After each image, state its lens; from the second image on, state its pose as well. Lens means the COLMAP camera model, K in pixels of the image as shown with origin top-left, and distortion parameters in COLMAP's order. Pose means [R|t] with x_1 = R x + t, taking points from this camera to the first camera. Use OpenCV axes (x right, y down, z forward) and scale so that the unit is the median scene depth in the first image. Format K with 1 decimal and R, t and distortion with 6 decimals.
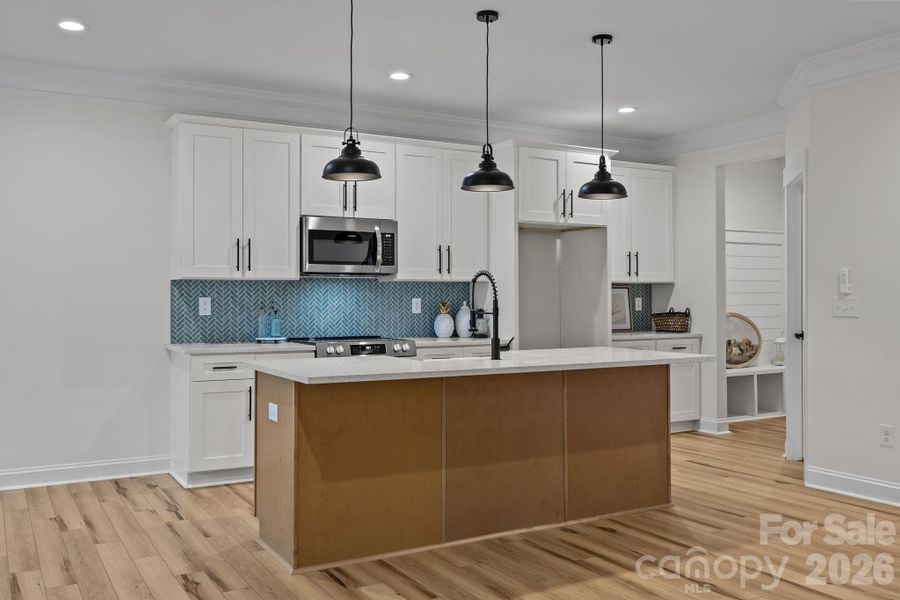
lens RADIAL K [[814.1, 0, 447.9], [0, 814.1, 288.9], [0, 0, 1]] dist [0.004489, 0.000000]
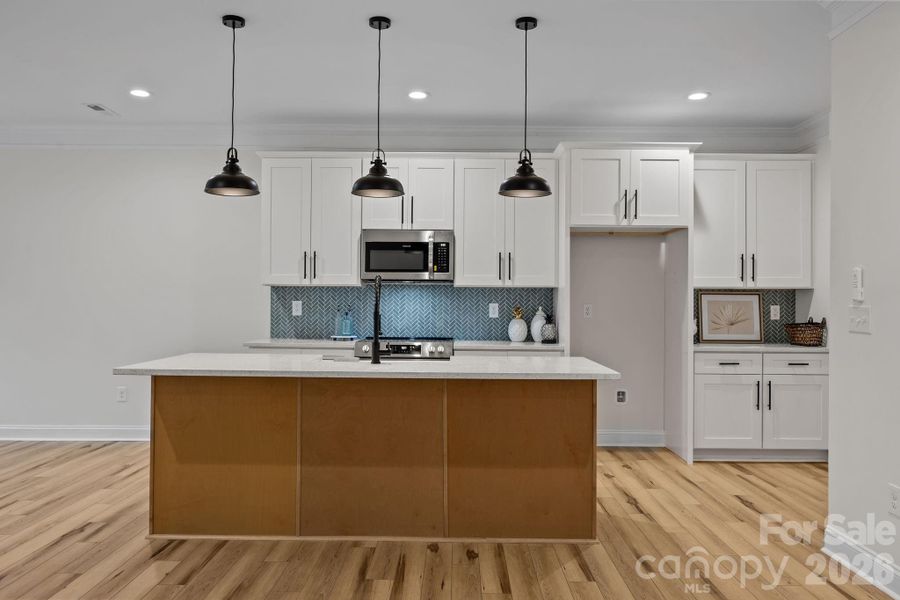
lens RADIAL K [[686.1, 0, 450.0], [0, 686.1, 296.7], [0, 0, 1]] dist [-0.002165, 0.004623]
pose [[0.861204, 0.003584, -0.508246, 0.420709], [-0.003544, 0.999993, 0.001046, 0.002292], [0.508246, 0.000901, 0.861211, 0.235783]]
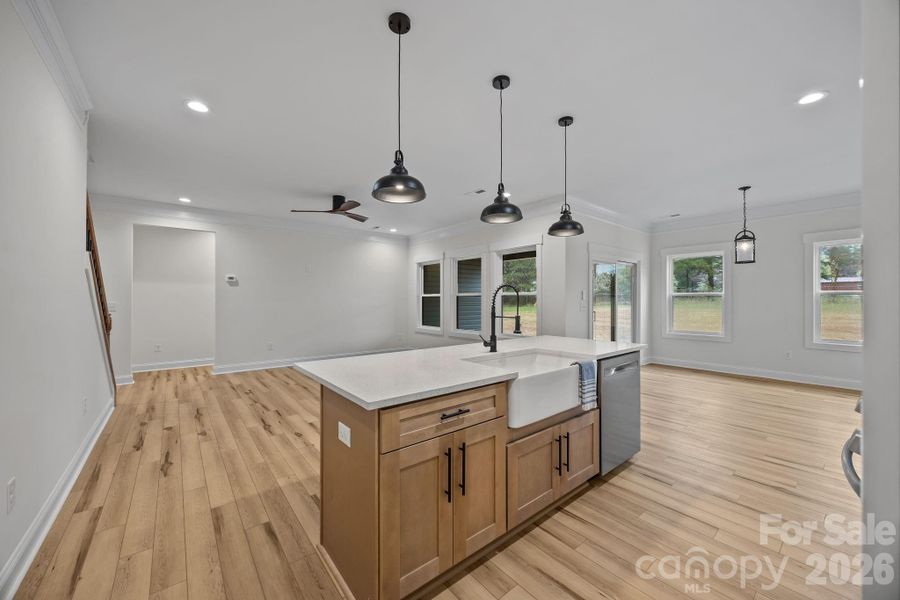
lens RADIAL K [[343.0, 0, 456.0], [0, 343.0, 299.2], [0, 0, 1]] dist [0.003668, -0.000103]
pose [[-0.984435, 0.001111, -0.175744, 0.161681], [0.003321, 0.999919, -0.012281, 0.006216], [0.175717, -0.012673, -0.984359, 1.135704]]
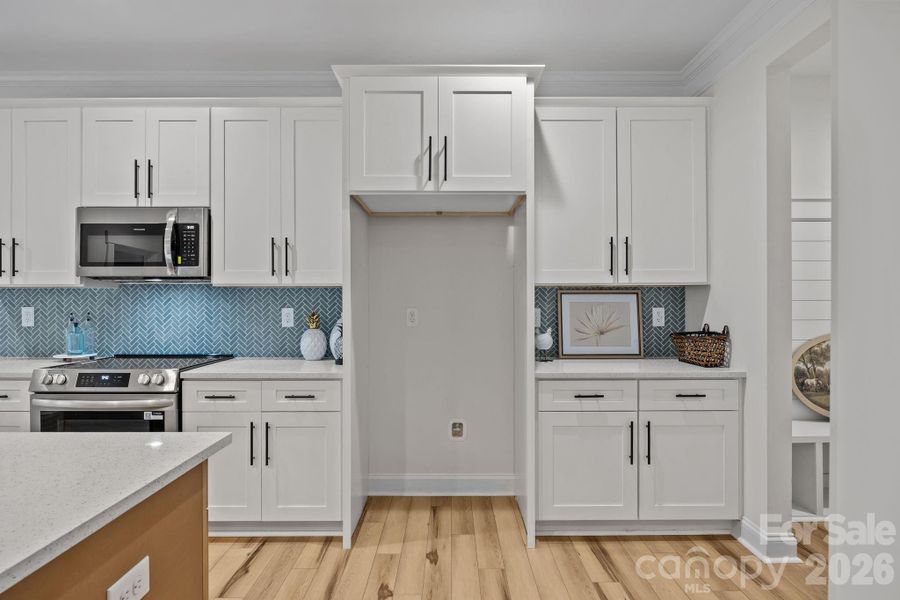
lens RADIAL K [[474.0, 0, 451.4], [0, 474.0, 300.7], [0, 0, 1]] dist [-0.005121, -0.000379]
pose [[0.867998, 0.000049, -0.496568, 0.381196], [0.005576, 0.999936, 0.009845, 0.000510], [0.496536, -0.011314, 0.867942, 0.780659]]
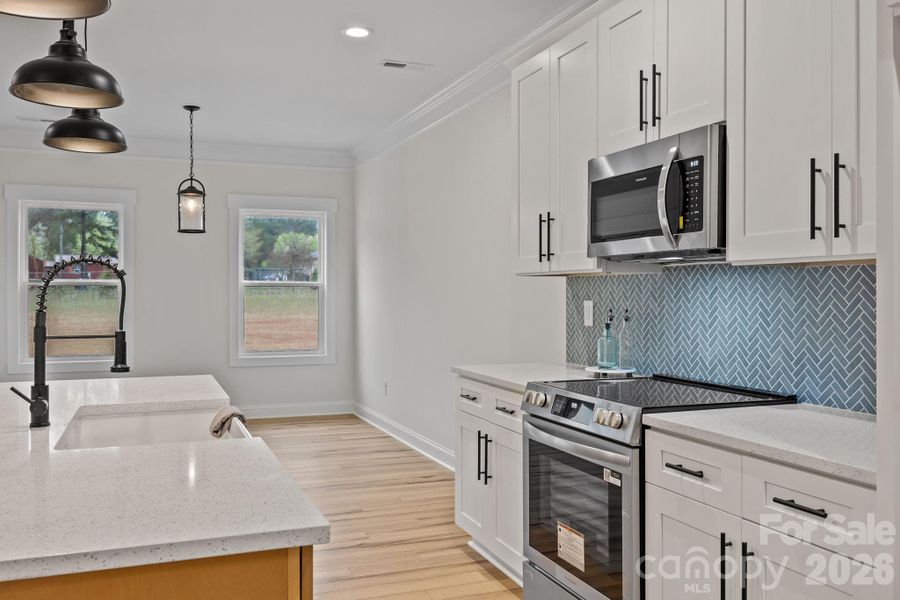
lens RADIAL K [[780.3, 0, 456.4], [0, 780.3, 292.1], [0, 0, 1]] dist [-0.005671, -0.002624]
pose [[-0.144398, -0.000174, -0.989520, 0.381021], [0.010056, 0.999948, -0.001643, 0.003017], [0.989469, -0.010188, -0.144389, 0.990846]]
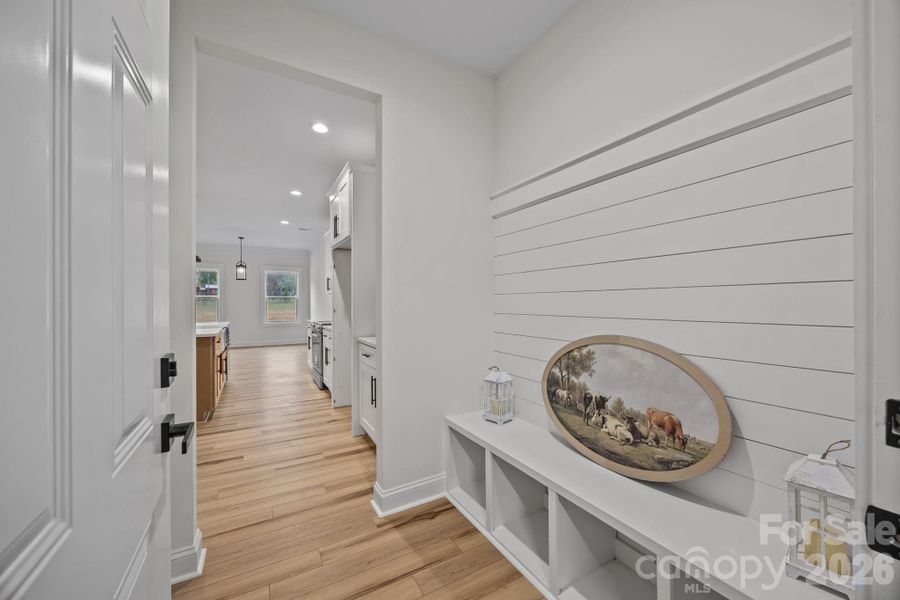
lens RADIAL K [[343.0, 0, 446.9], [0, 343.0, 303.9], [0, 0, 1]] dist [0.003668, -0.000103]
pose [[-0.009451, 0.003144, -0.999950, 0.769954], [0.008075, 0.999963, 0.003068, 0.016668], [0.999923, -0.008045, -0.009476, 1.331249]]
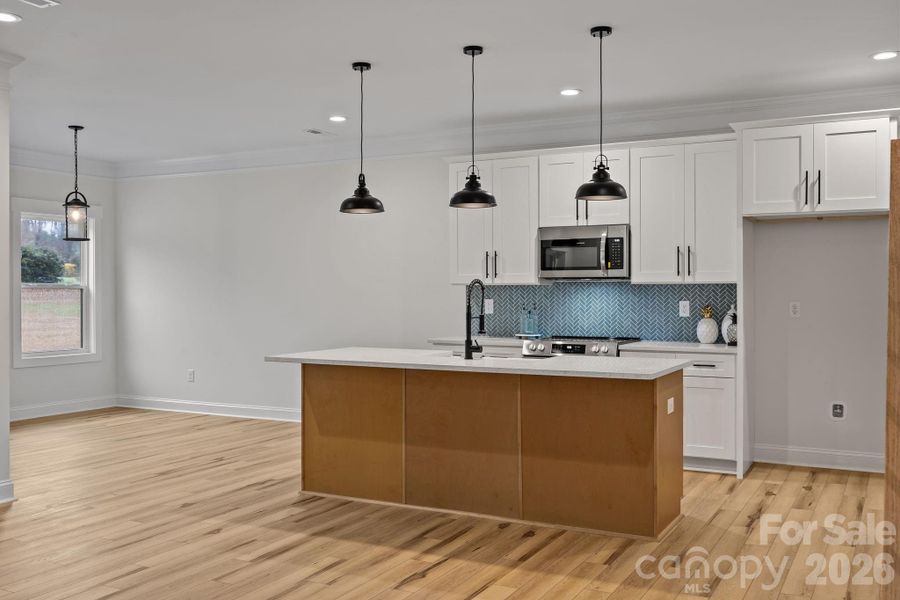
lens RADIAL K [[854.2, 0, 450.6], [0, 854.2, 292.9], [0, 0, 1]] dist [-0.006403, 0.000000]
pose [[0.532752, 0.001978, -0.846269, 0.771037], [0.009178, 0.999925, 0.008115, -0.010296], [0.846222, -0.012090, 0.532694, 0.262758]]
